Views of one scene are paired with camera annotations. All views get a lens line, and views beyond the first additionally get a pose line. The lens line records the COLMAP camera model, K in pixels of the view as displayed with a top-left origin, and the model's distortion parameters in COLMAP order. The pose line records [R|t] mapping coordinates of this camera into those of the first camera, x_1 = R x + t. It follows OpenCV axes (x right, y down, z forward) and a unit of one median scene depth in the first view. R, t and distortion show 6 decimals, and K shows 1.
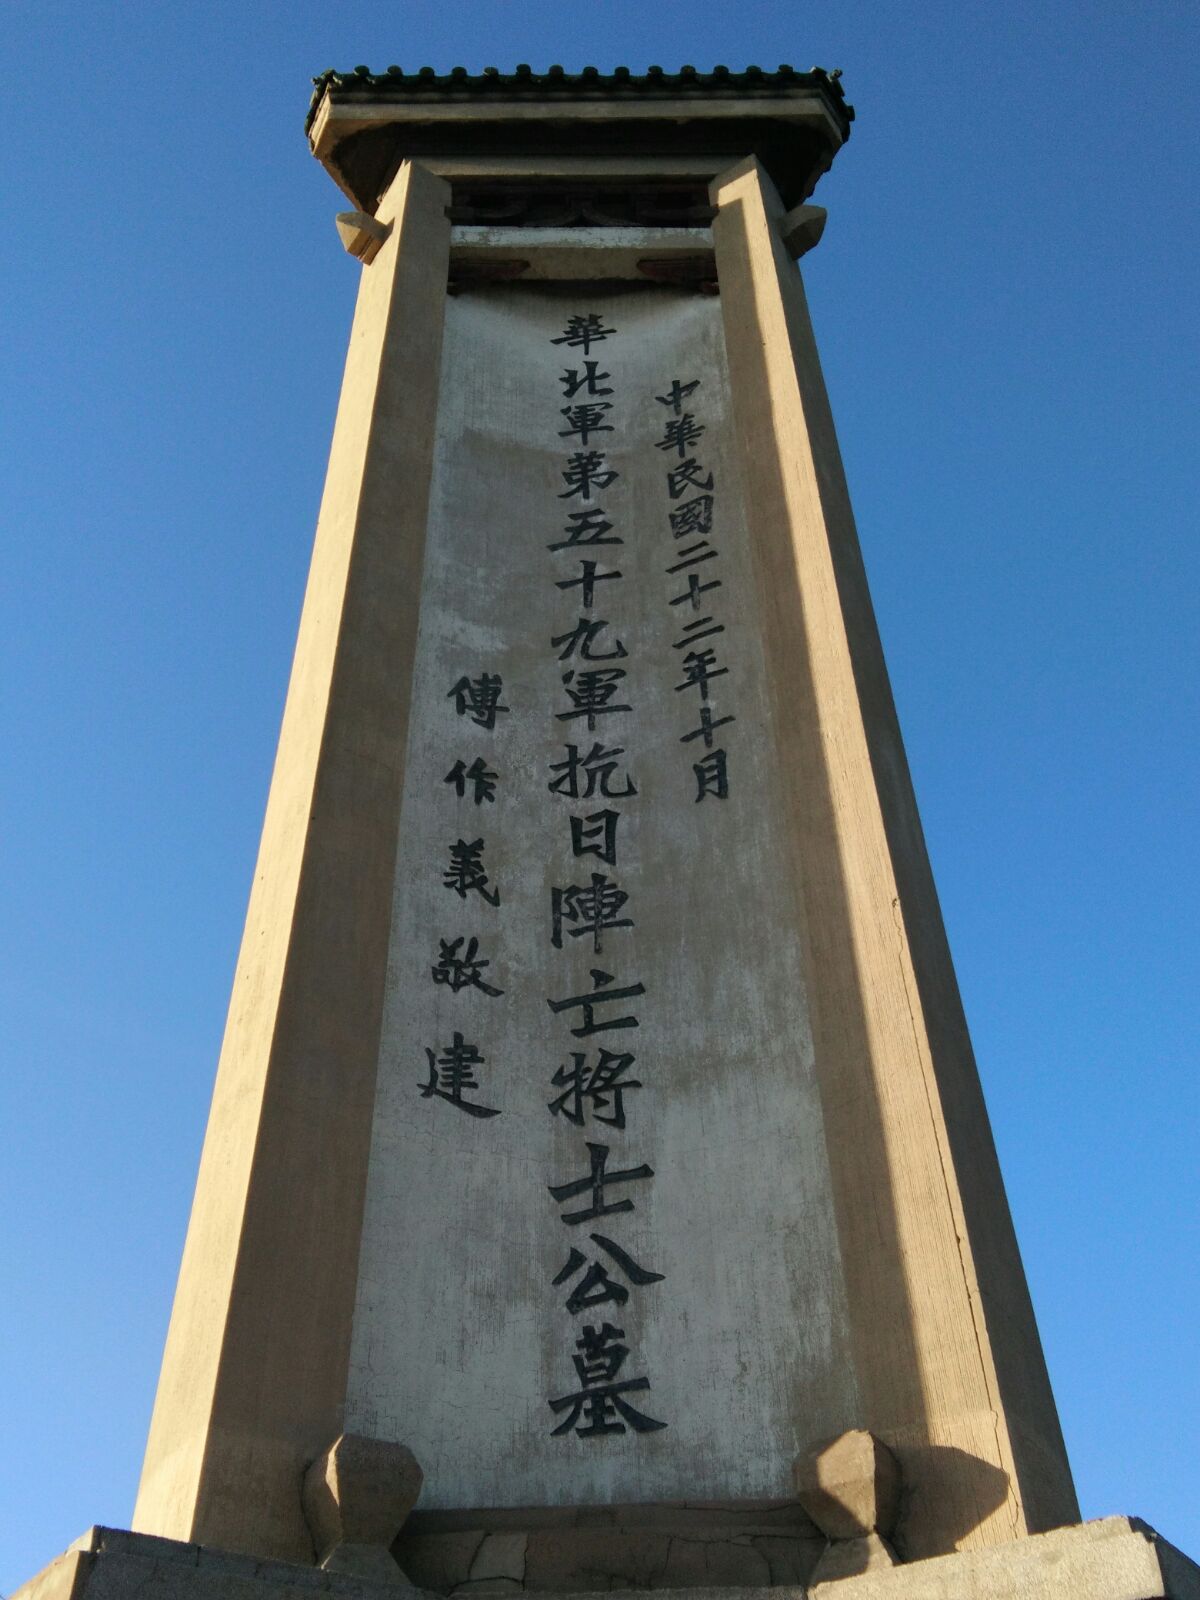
lens RADIAL K [[1768.2, 0, 600.0], [0, 1768.2, 800.0], [0, 0, 1]] dist [0.078053, -0.001165]
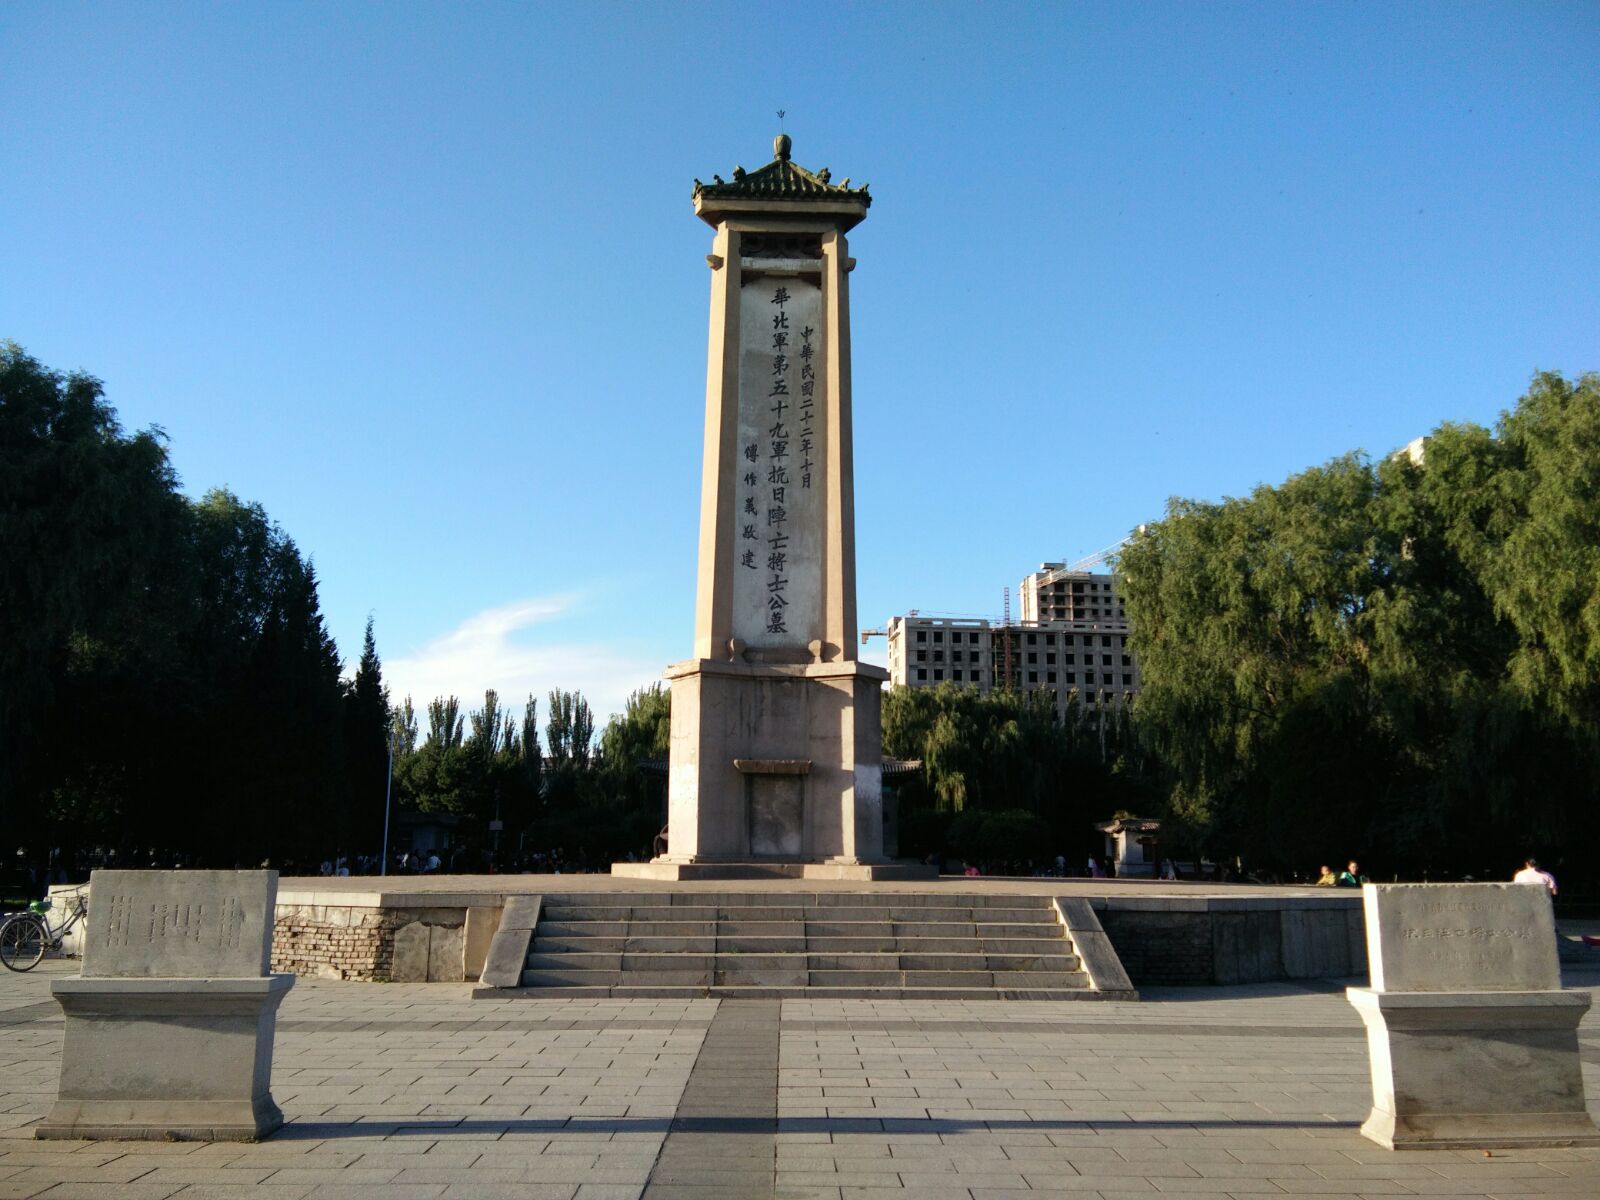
lens RADIAL K [[1278.5, 0, 800.0], [0, 1278.5, 600.0], [0, 0, 1]] dist [0.018550, -0.003613]
pose [[0.998912, 0.032352, 0.033599, -0.047391], [-0.045214, 0.848576, 0.527138, -1.402604], [-0.011458, -0.528083, 0.849115, -1.785846]]
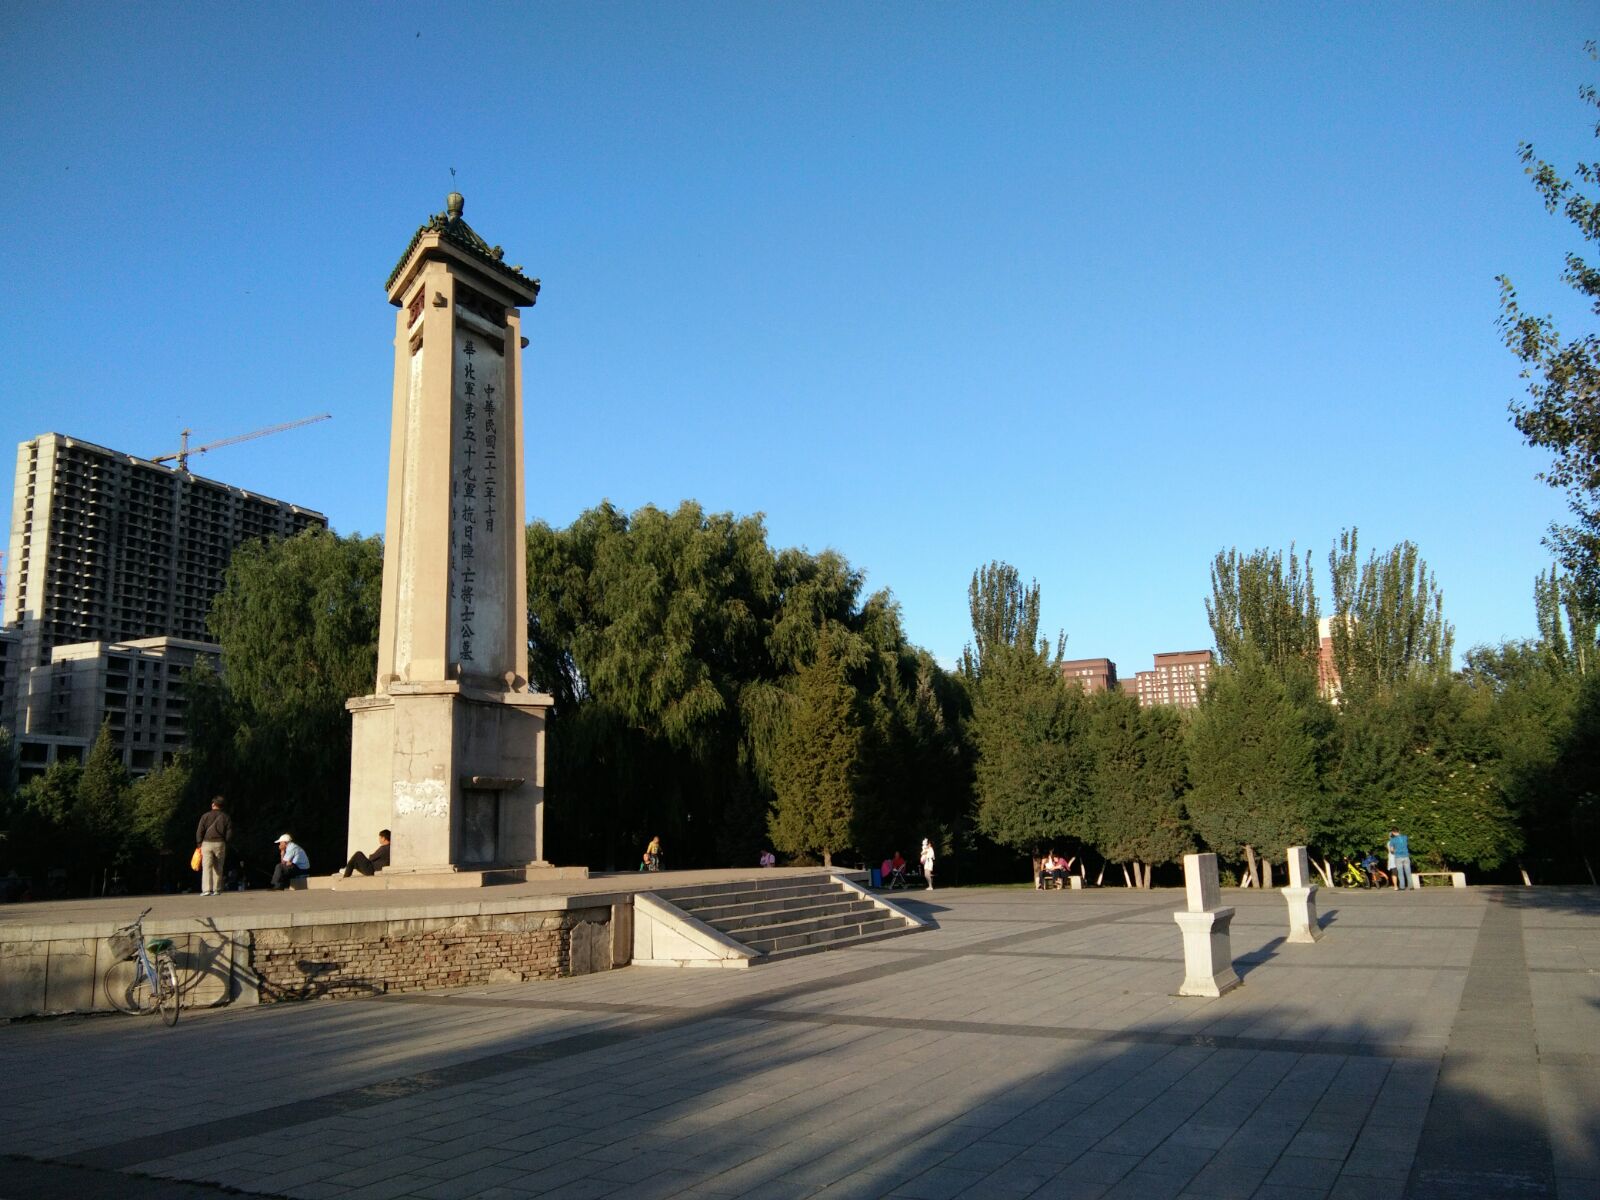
lens RADIAL K [[1278.5, 0, 800.0], [0, 1278.5, 600.0], [0, 0, 1]] dist [0.018550, -0.003613]
pose [[0.469671, 0.170805, 0.866161, -2.492625], [-0.581258, 0.798279, 0.157765, -0.880522], [-0.664491, -0.577560, 0.474211, -1.302971]]
